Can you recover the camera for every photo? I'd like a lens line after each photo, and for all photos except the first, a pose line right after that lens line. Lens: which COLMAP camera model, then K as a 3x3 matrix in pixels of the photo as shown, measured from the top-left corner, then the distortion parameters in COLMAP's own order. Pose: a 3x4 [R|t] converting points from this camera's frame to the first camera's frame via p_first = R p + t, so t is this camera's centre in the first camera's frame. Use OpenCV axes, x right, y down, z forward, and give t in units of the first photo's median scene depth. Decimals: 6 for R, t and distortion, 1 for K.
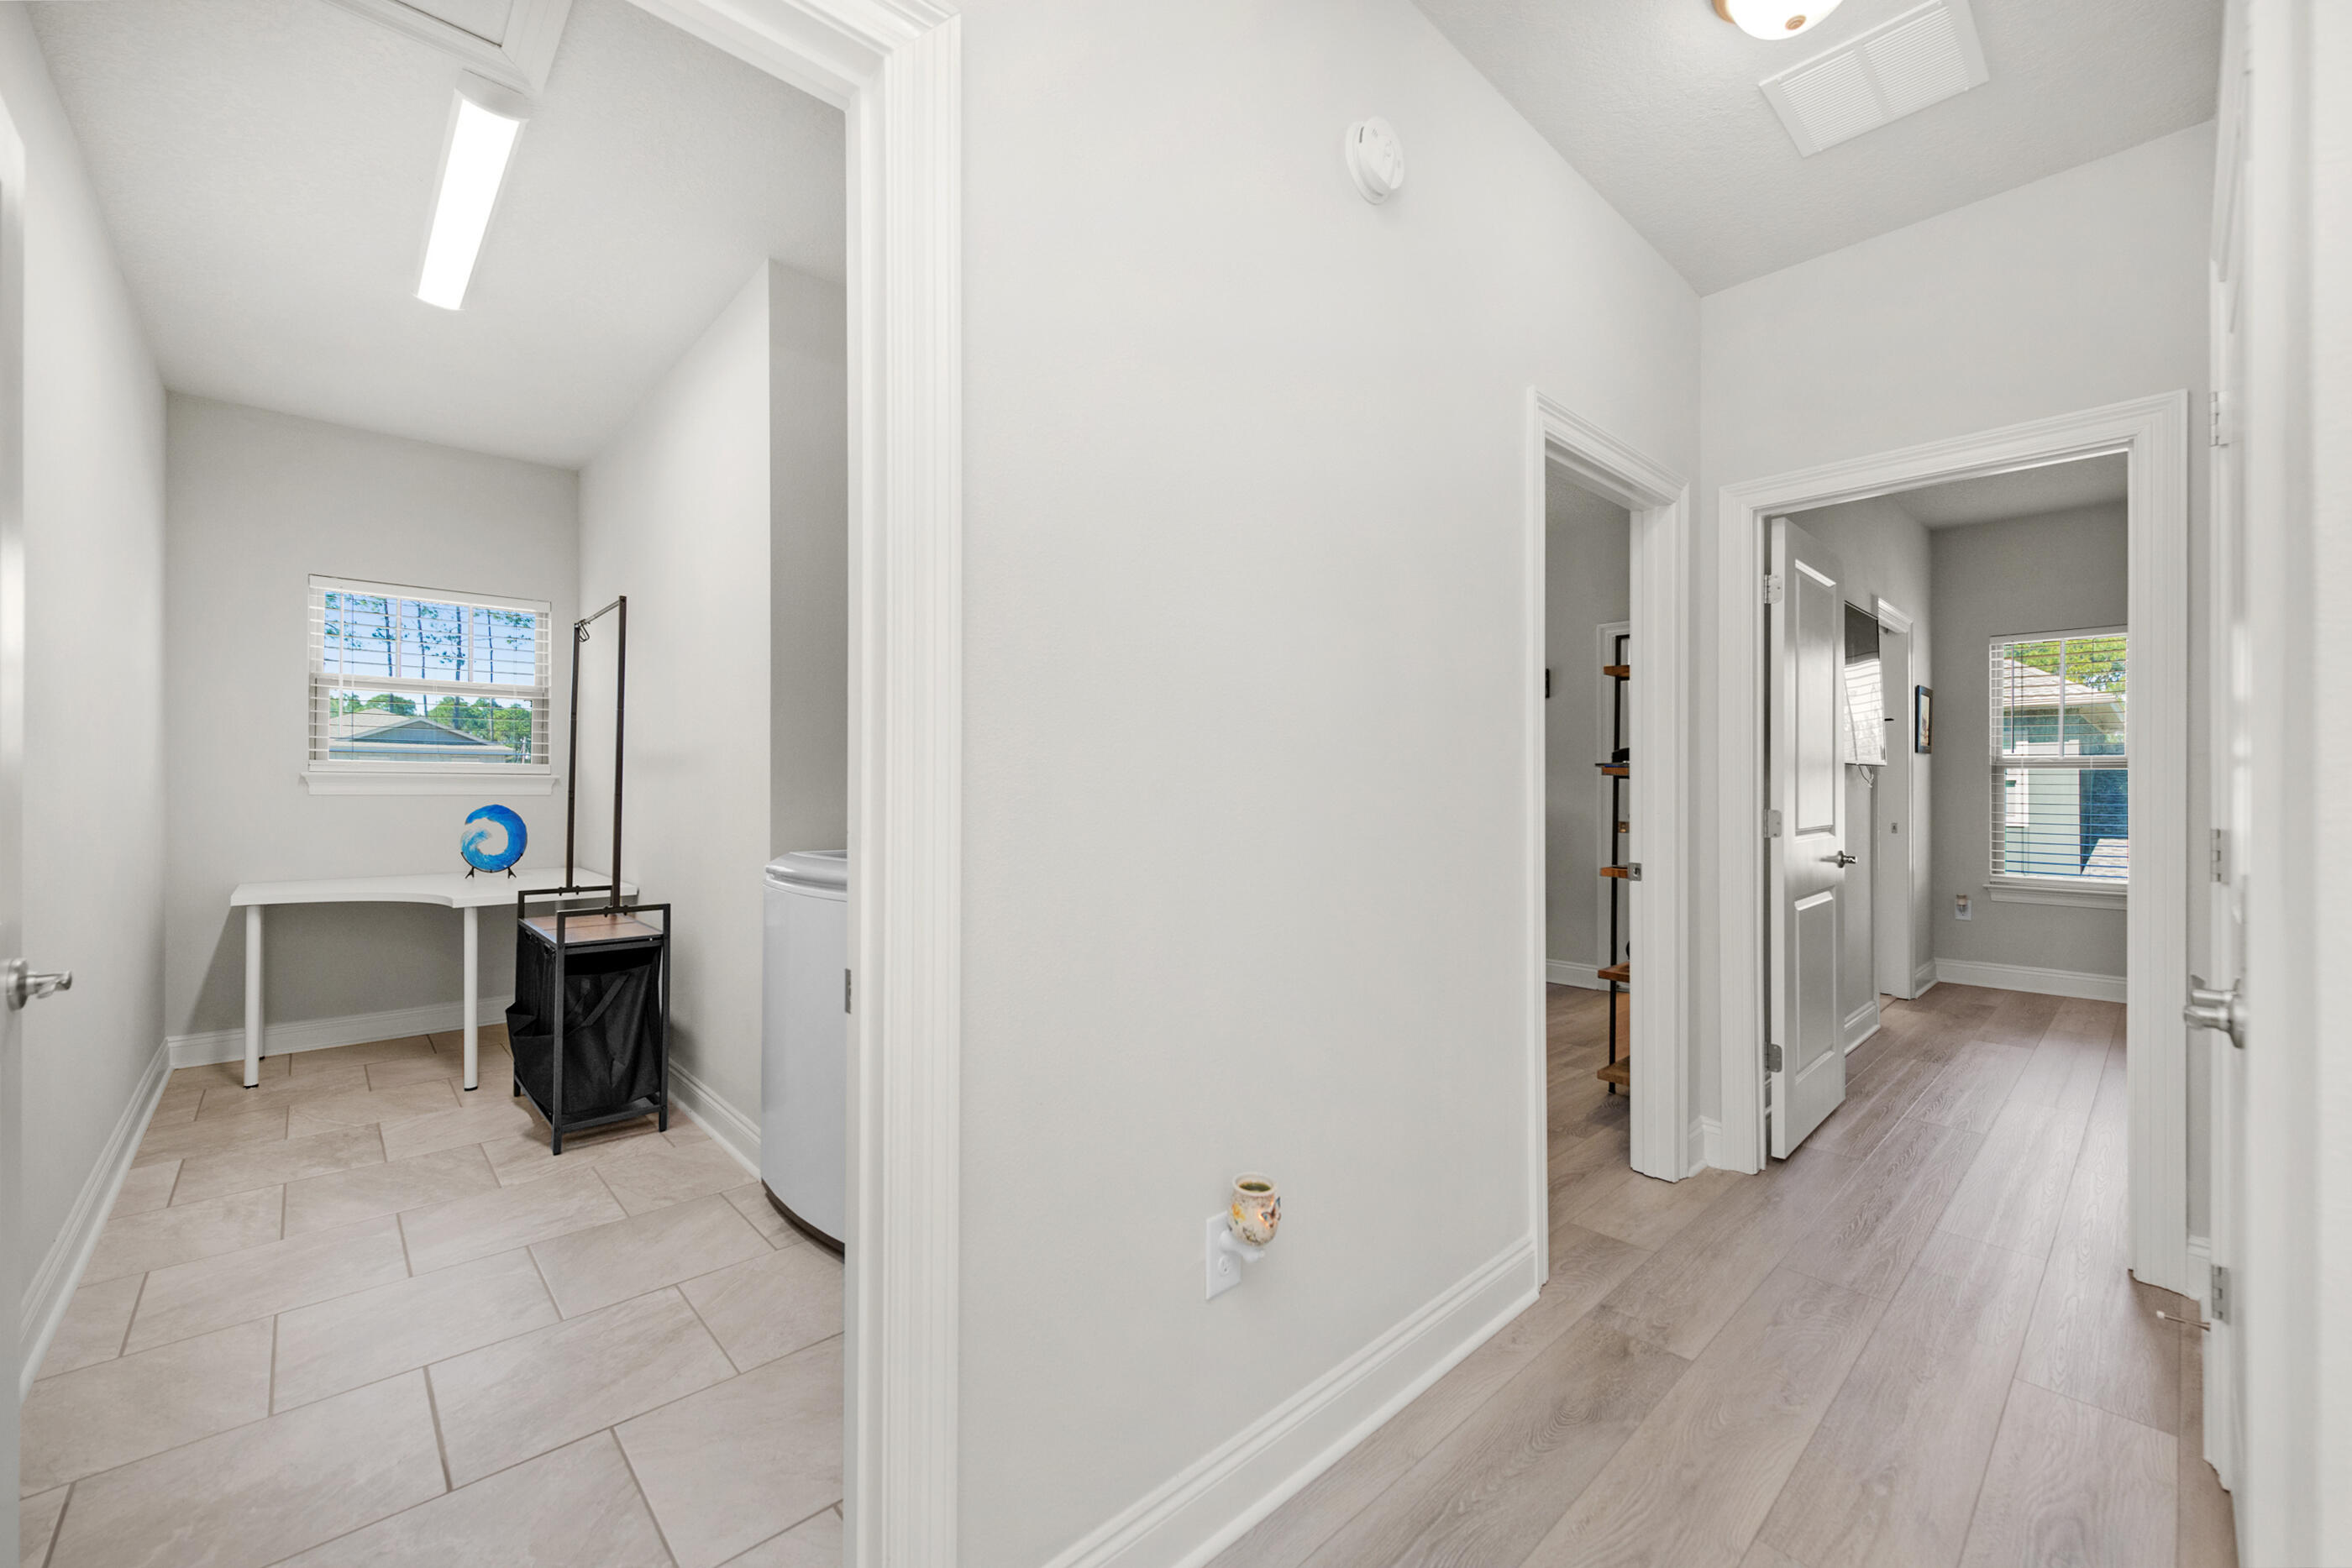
lens RADIAL K [[935.7, 0, 1191.0], [0, 935.7, 787.5], [0, 0, 1]] dist [0.007731, -0.001482]
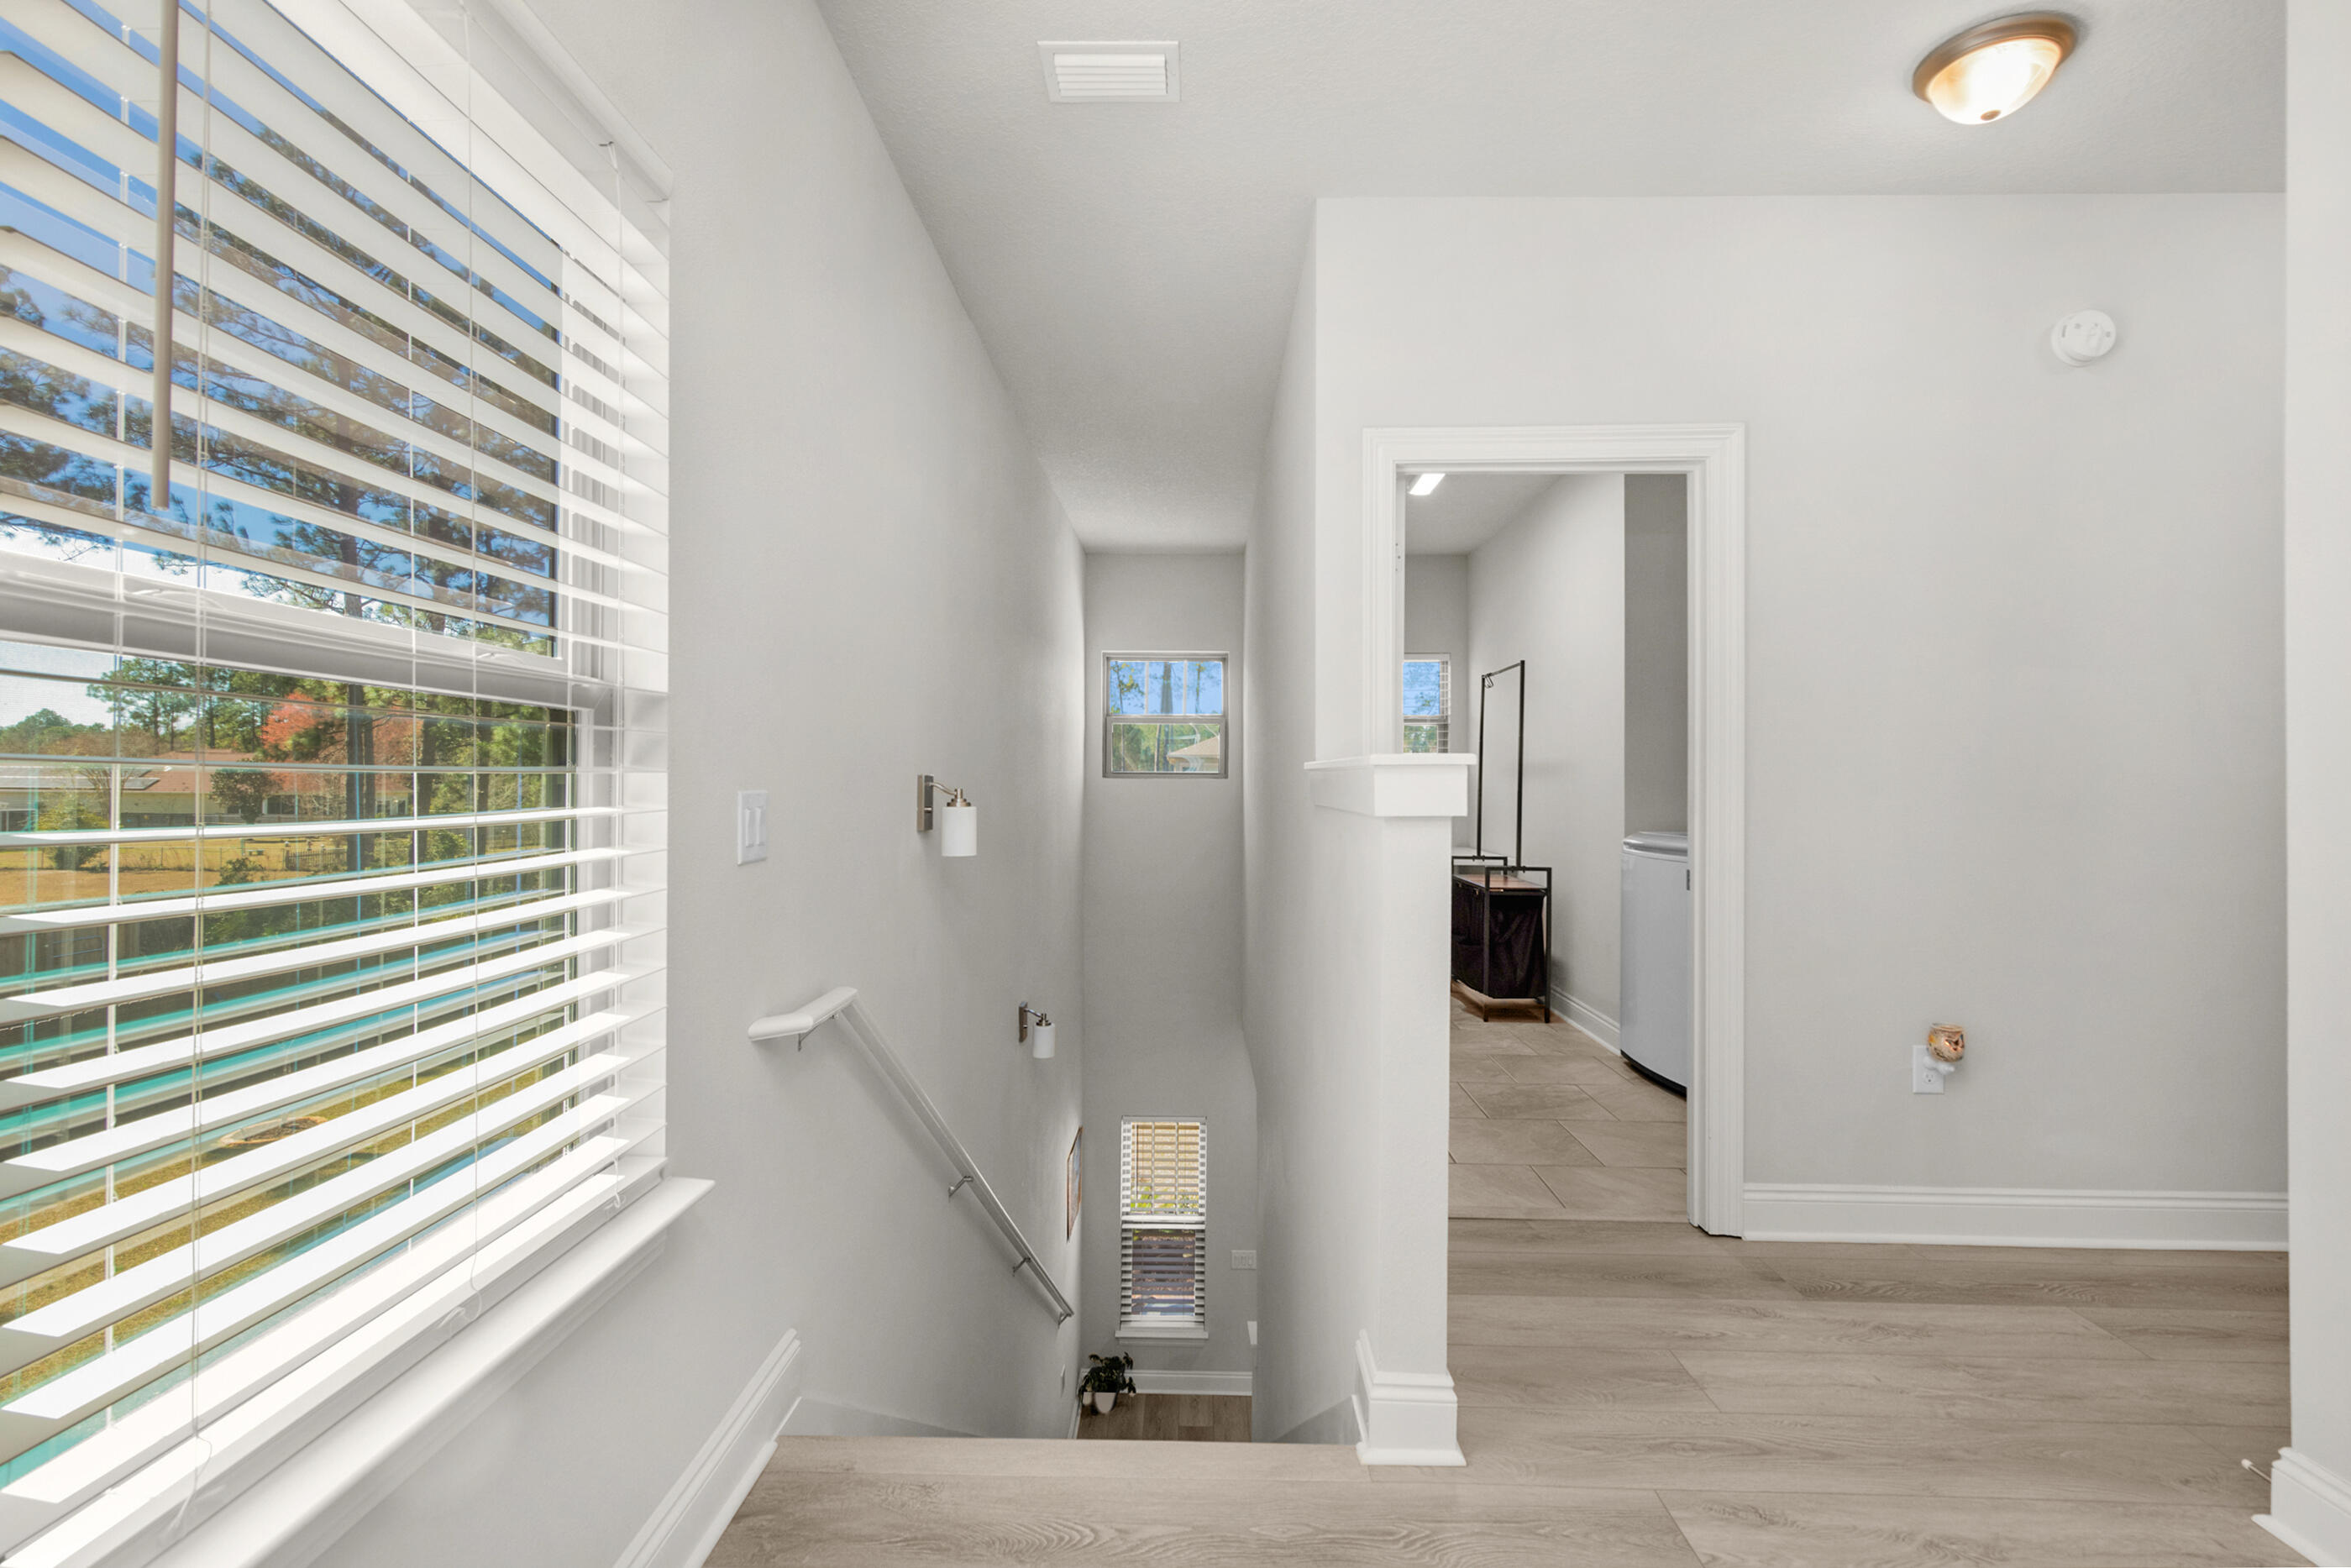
lens RADIAL K [[1098.2, 0, 1175.9], [0, 1098.2, 784.7], [0, 0, 1]] dist [0.005098, -0.001762]
pose [[0.723236, -0.000896, -0.690601, 0.201584], [-0.002356, 0.999990, -0.003765, 0.002866], [0.690597, 0.004351, 0.723227, -0.639172]]
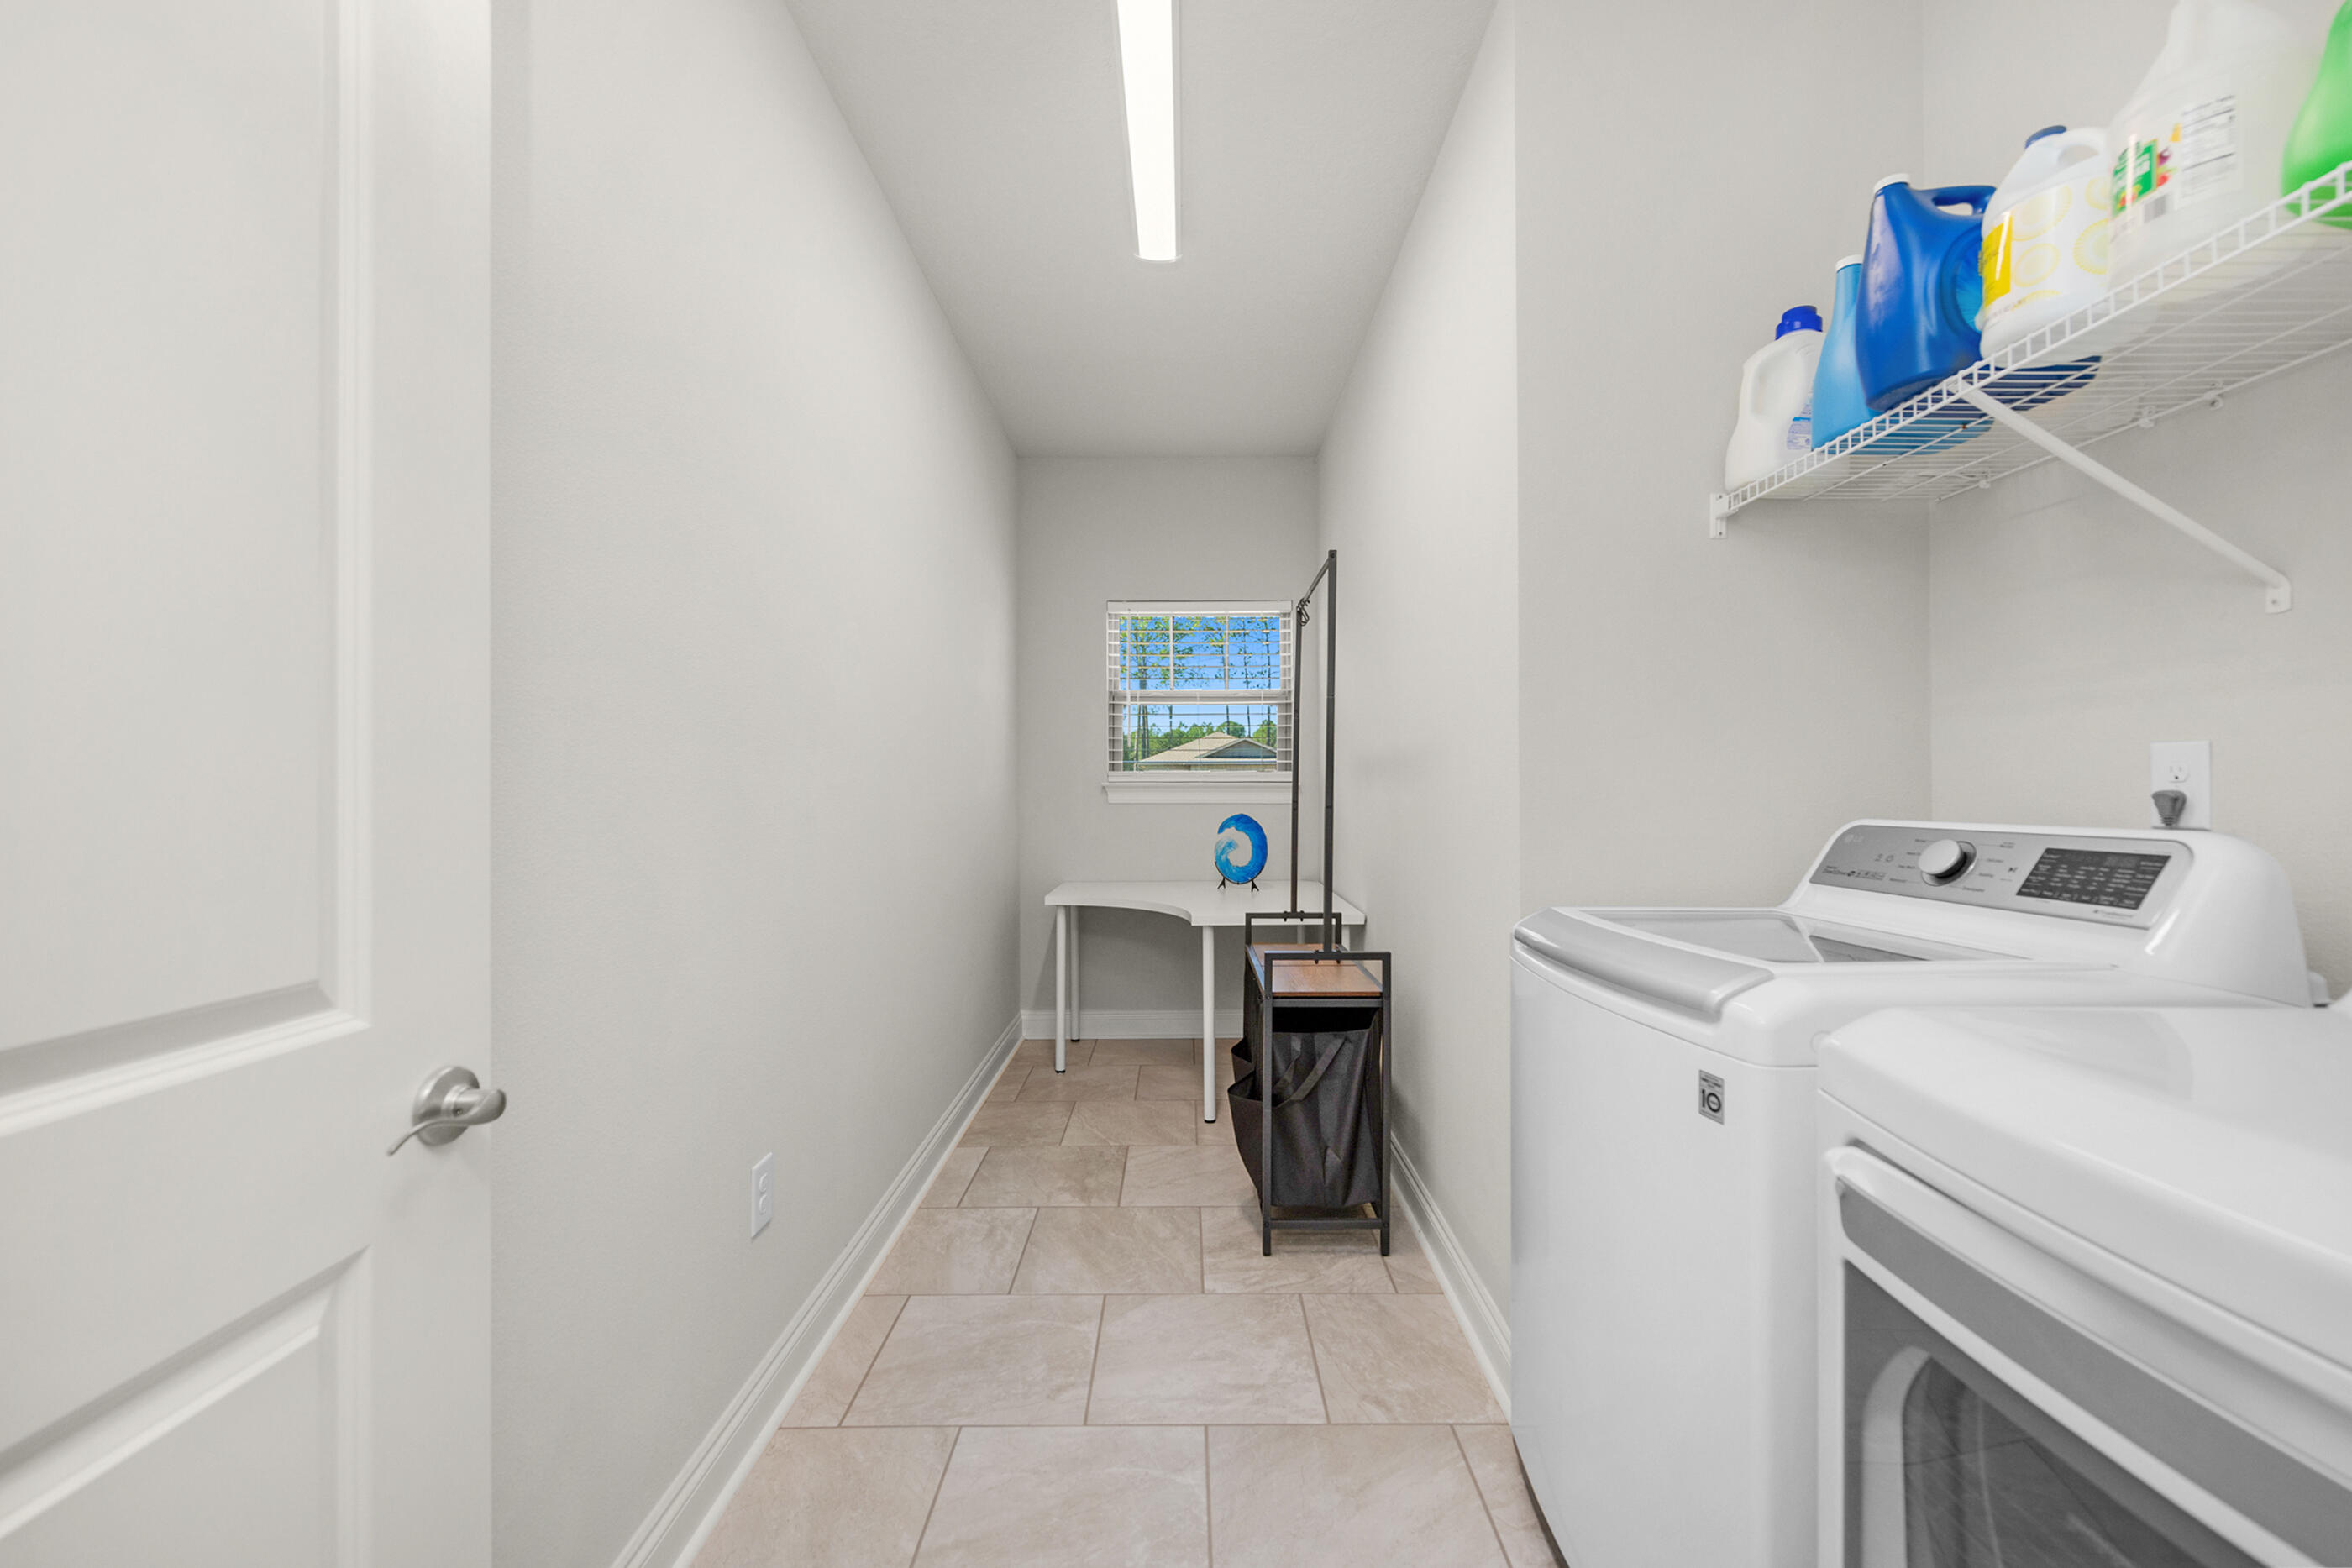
lens RADIAL K [[935.7, 0, 1185.1], [0, 935.7, 786.7], [0, 0, 1]] dist [0.007731, -0.001482]
pose [[0.724186, -0.009292, -0.689542, -0.158620], [0.006211, 0.999957, -0.006953, -0.004069], [0.689577, 0.000753, 0.724212, 0.348221]]
